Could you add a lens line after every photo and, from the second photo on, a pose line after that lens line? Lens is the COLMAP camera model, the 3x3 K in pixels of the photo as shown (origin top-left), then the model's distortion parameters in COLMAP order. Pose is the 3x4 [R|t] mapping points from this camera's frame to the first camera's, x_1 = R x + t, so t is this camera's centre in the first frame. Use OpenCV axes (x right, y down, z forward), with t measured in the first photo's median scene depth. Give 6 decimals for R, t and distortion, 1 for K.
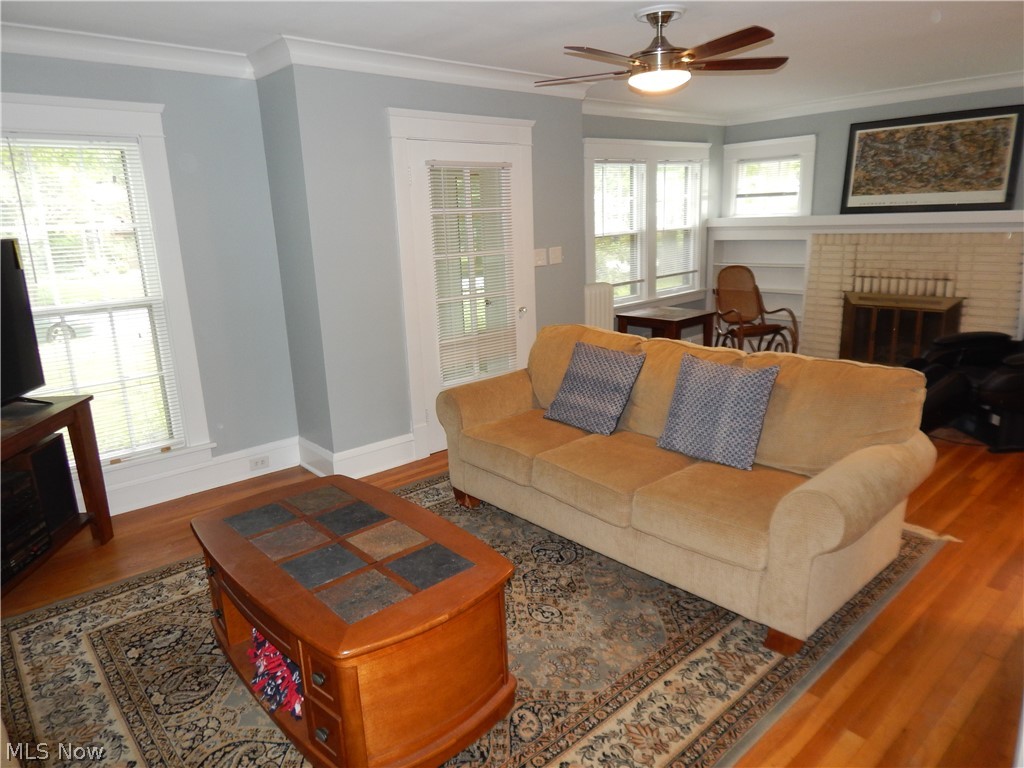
lens RADIAL K [[678.8, 0, 512.0], [0, 678.8, 384.0], [0, 0, 1]] dist [0.018355, -0.024319]
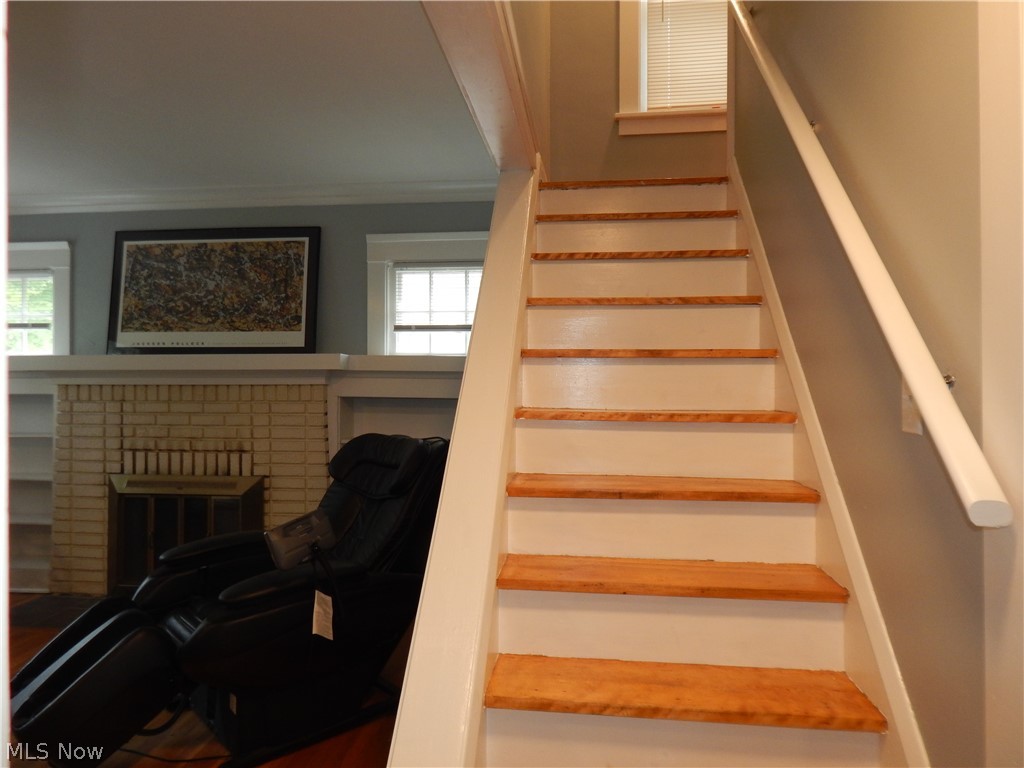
lens RADIAL K [[678.8, 0, 512.0], [0, 678.8, 384.0], [0, 0, 1]] dist [0.018355, -0.024319]
pose [[0.752417, 0.038504, 0.657560, 0.380081], [0.128595, 0.970494, -0.203974, -0.042224], [-0.646012, 0.238032, 0.725265, 0.298836]]
